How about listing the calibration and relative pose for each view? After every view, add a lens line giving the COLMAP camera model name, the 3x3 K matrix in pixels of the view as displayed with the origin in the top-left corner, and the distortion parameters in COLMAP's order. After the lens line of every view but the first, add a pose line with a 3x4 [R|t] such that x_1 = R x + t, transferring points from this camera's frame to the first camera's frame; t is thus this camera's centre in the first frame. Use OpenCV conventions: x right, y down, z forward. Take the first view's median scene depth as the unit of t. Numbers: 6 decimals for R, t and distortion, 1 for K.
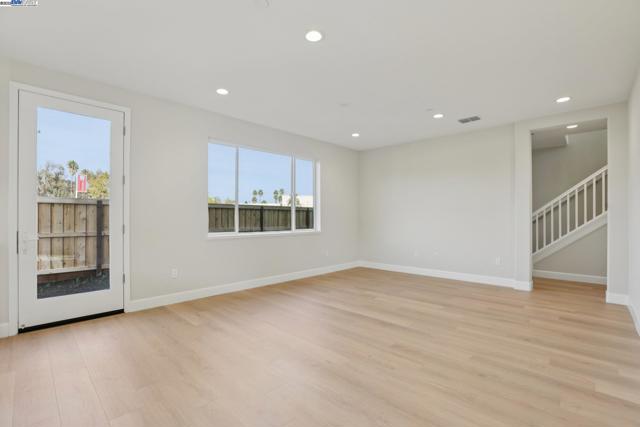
lens RADIAL K [[290.2, 0, 321.0], [0, 290.2, 215.9], [0, 0, 1]] dist [-0.025826, 0.000640]
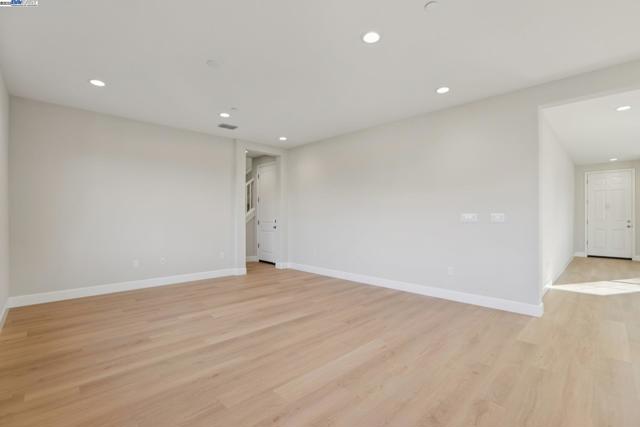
lens RADIAL K [[290.2, 0, 320.3], [0, 290.2, 214.4], [0, 0, 1]] dist [-0.025826, 0.000640]
pose [[0.037504, 0.007995, 0.999264, -0.659104], [-0.003794, 0.999962, -0.007858, 0.003471], [-0.999289, -0.003496, 0.037533, 0.725410]]
